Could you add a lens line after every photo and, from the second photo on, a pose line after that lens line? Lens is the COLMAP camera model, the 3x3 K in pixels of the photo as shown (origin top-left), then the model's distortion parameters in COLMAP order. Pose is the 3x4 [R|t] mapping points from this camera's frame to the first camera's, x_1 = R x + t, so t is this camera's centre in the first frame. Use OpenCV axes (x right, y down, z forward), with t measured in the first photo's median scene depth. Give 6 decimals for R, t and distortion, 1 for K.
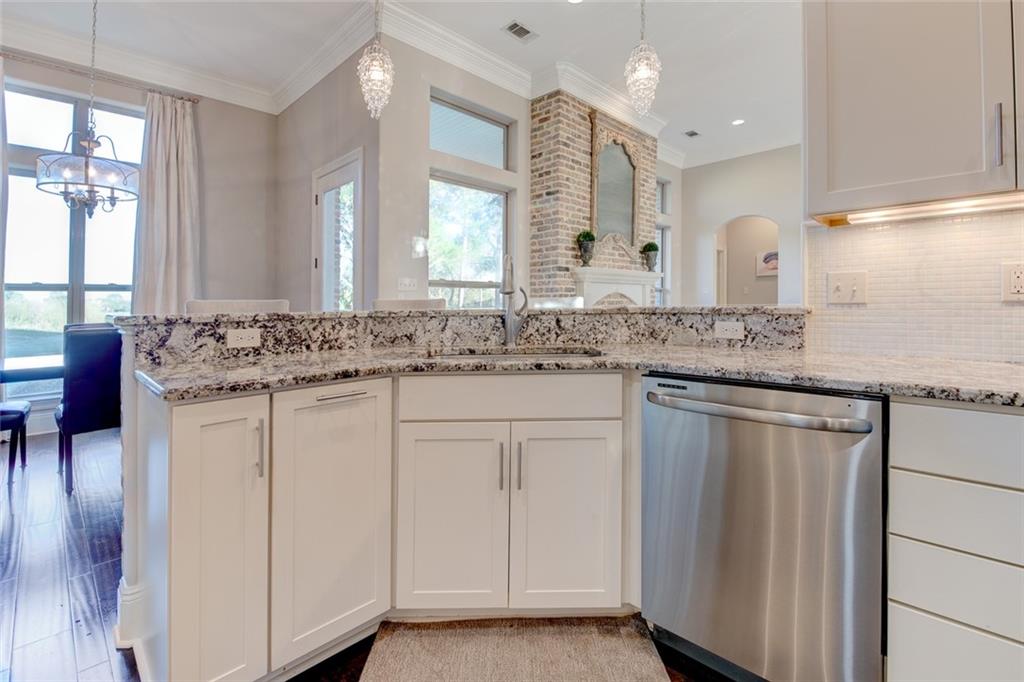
lens RADIAL K [[453.9, 0, 515.0], [0, 453.9, 313.7], [0, 0, 1]] dist [-0.001134, -0.000630]
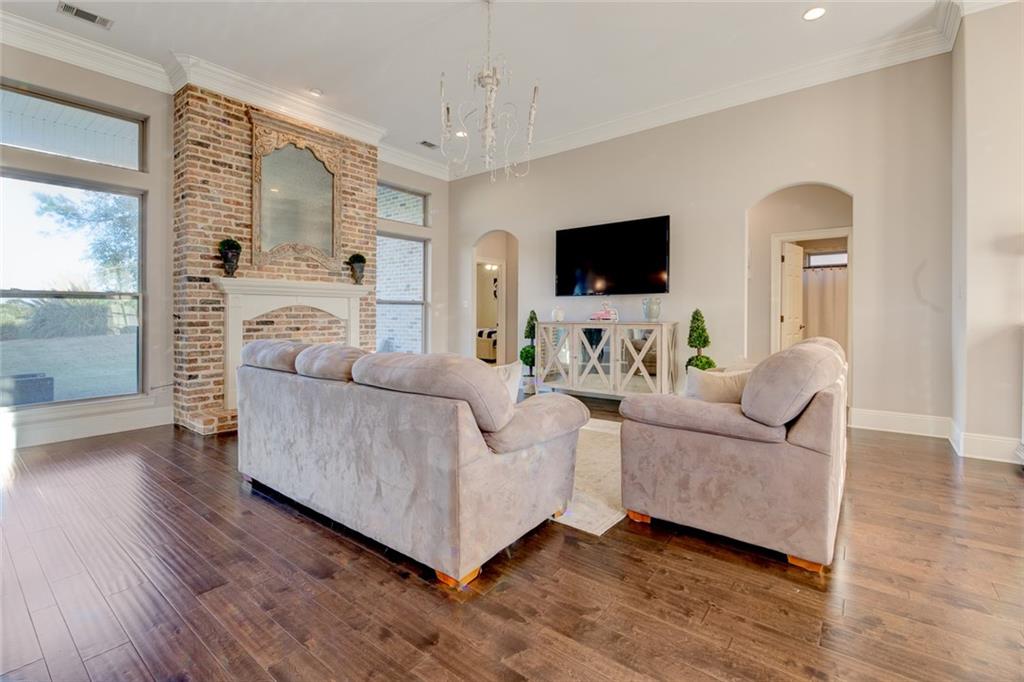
lens RADIAL K [[453.9, 0, 515.0], [0, 453.9, 313.7], [0, 0, 1]] dist [-0.001134, -0.000630]
pose [[0.994400, 0.011805, 0.105018, 0.610905], [-0.009083, 0.999611, -0.026361, -0.010897], [-0.105288, 0.025259, 0.994121, 0.027610]]
